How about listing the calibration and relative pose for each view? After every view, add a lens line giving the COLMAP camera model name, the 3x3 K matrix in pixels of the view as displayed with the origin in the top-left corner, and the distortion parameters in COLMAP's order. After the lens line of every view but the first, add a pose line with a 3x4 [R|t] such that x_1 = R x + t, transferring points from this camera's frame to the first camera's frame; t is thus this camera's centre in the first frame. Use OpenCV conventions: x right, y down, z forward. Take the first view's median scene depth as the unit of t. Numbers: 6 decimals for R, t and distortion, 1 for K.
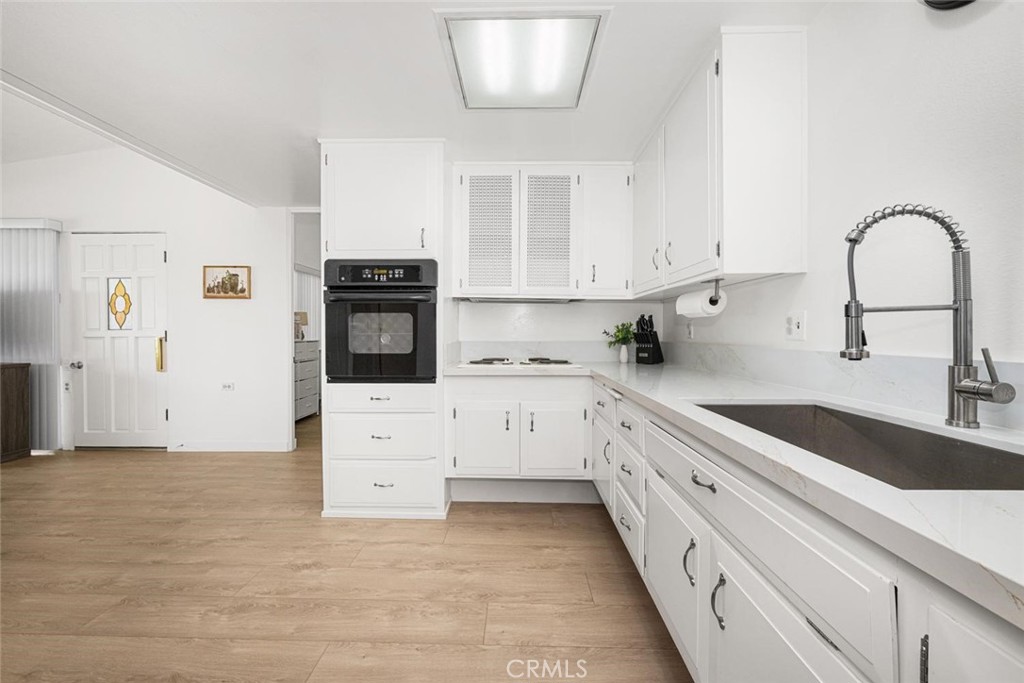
lens RADIAL K [[406.2, 0, 512.0], [0, 406.2, 334.3], [0, 0, 1]] dist [0.001781, -0.000066]
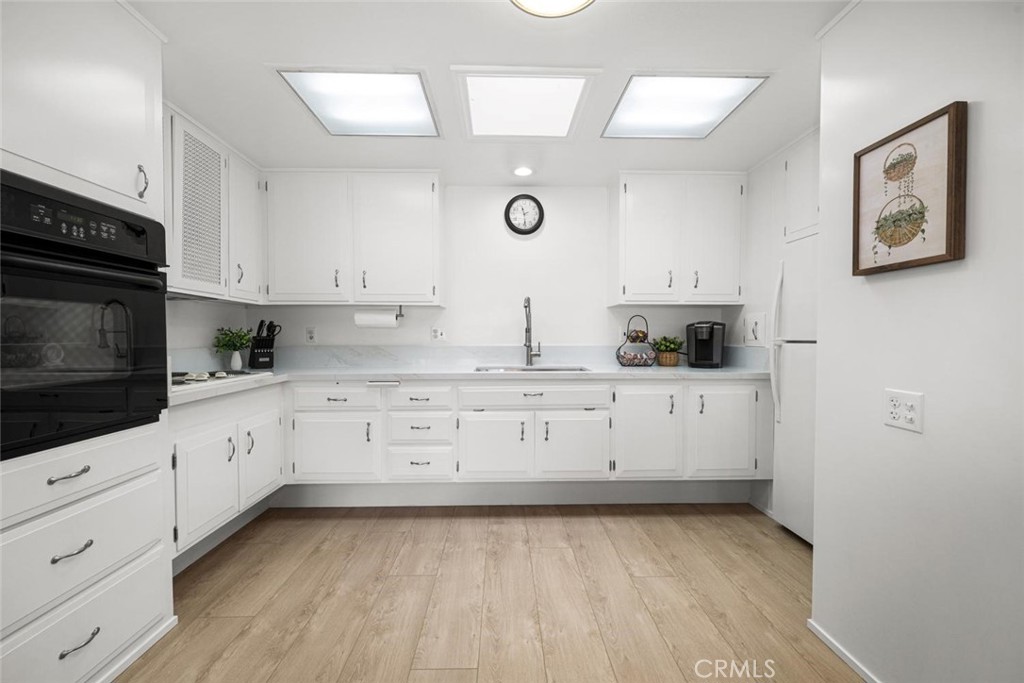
lens RADIAL K [[406.2, 0, 506.6], [0, 406.2, 342.1], [0, 0, 1]] dist [0.001781, -0.000066]
pose [[-0.028552, -0.016891, 0.999450, -0.836828], [0.005221, 0.999841, 0.017046, -0.009256], [-0.999579, 0.005705, -0.028460, 0.486521]]
